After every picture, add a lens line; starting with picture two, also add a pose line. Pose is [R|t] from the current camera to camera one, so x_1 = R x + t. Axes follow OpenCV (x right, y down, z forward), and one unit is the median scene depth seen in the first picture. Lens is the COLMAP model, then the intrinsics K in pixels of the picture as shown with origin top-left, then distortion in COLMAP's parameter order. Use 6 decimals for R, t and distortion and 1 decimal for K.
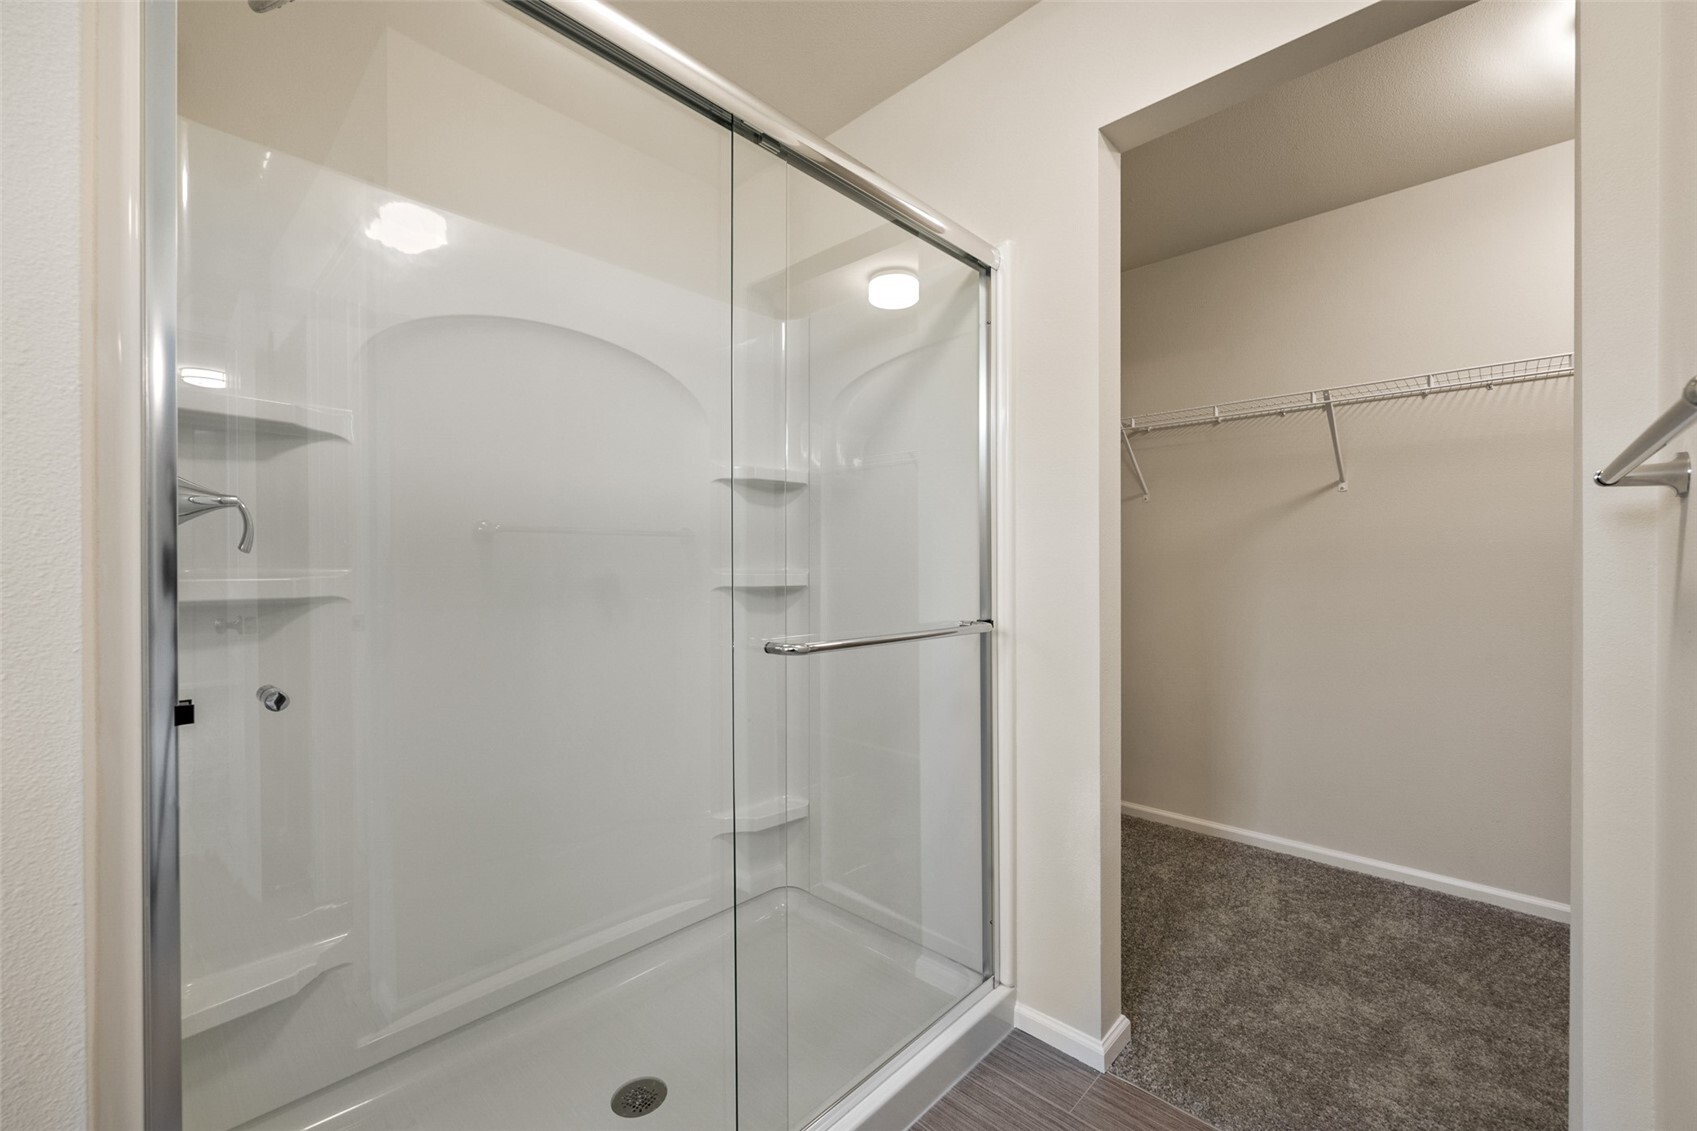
lens RADIAL K [[692.1, 0, 856.5], [0, 692.1, 574.8], [0, 0, 1]] dist [0.004632, 0.000282]
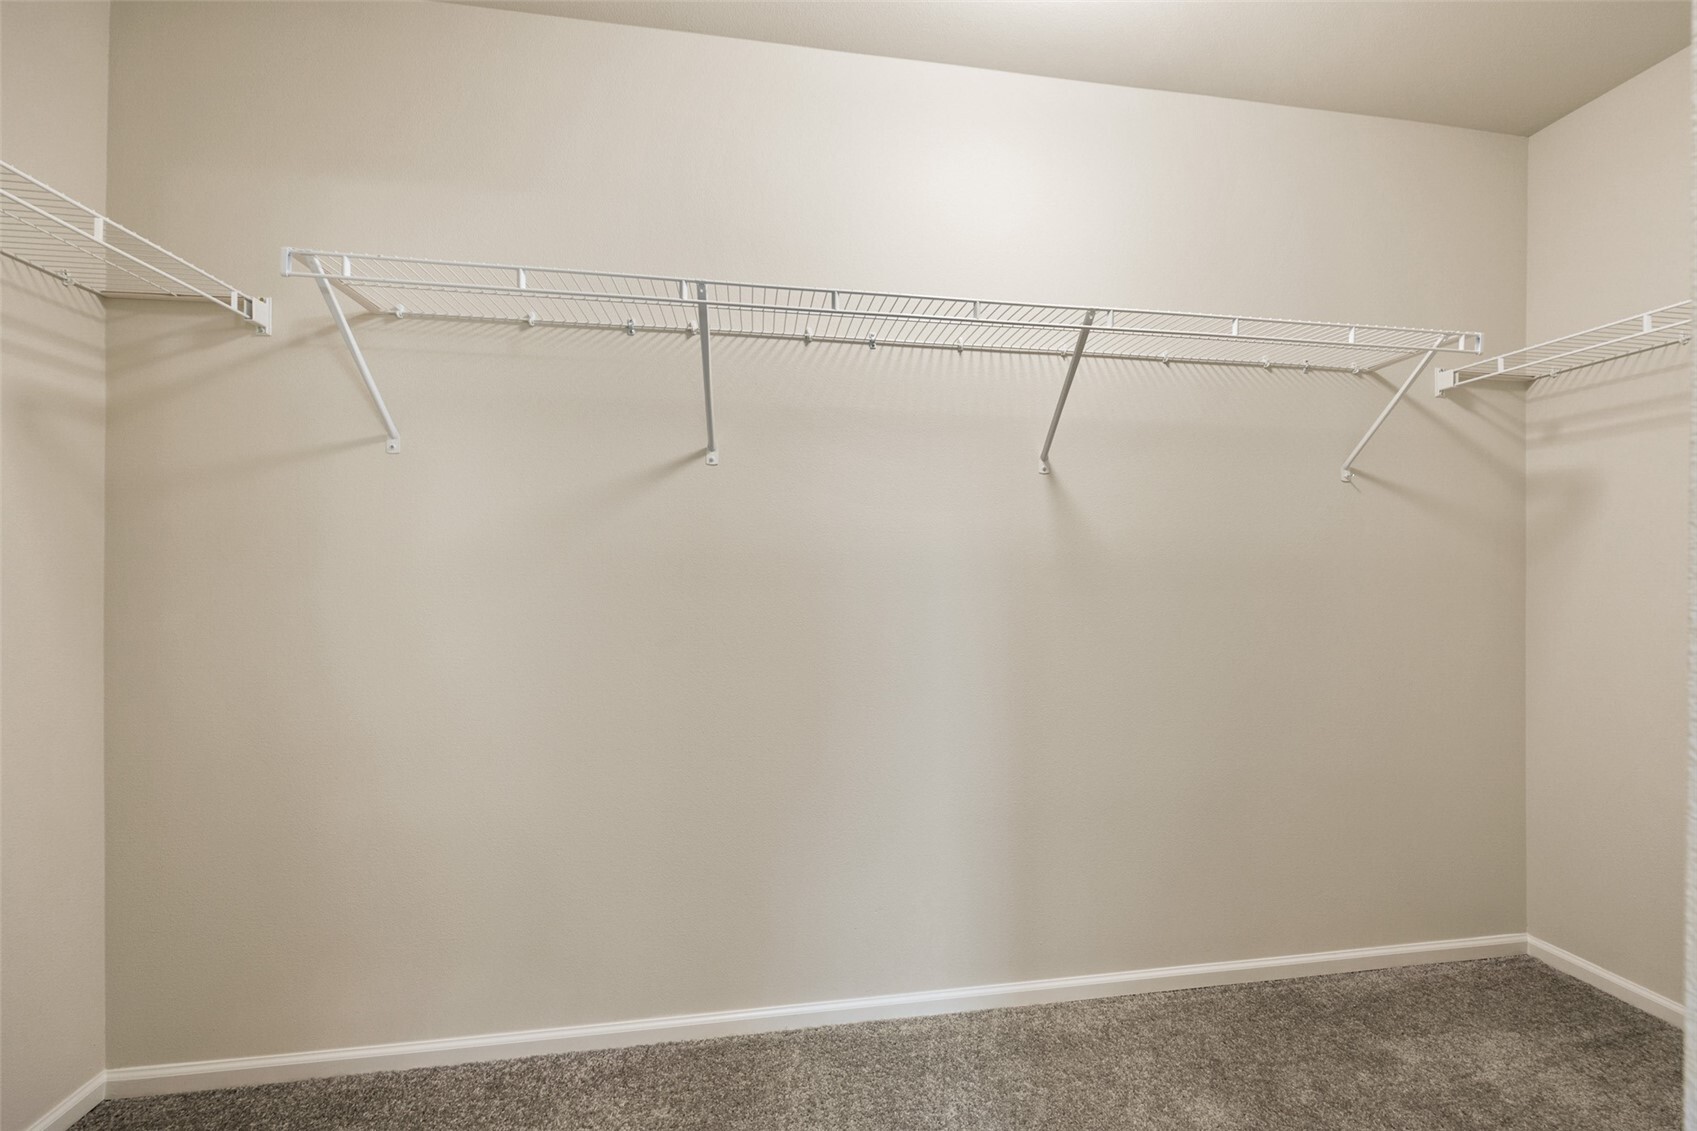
lens RADIAL K [[692.1, 0, 854.6], [0, 692.1, 575.1], [0, 0, 1]] dist [0.004632, 0.000282]
pose [[0.621762, 0.001063, 0.783206, 0.266015], [0.004585, 0.999977, -0.004997, -0.010702], [-0.783193, 0.006699, 0.621742, 0.480444]]
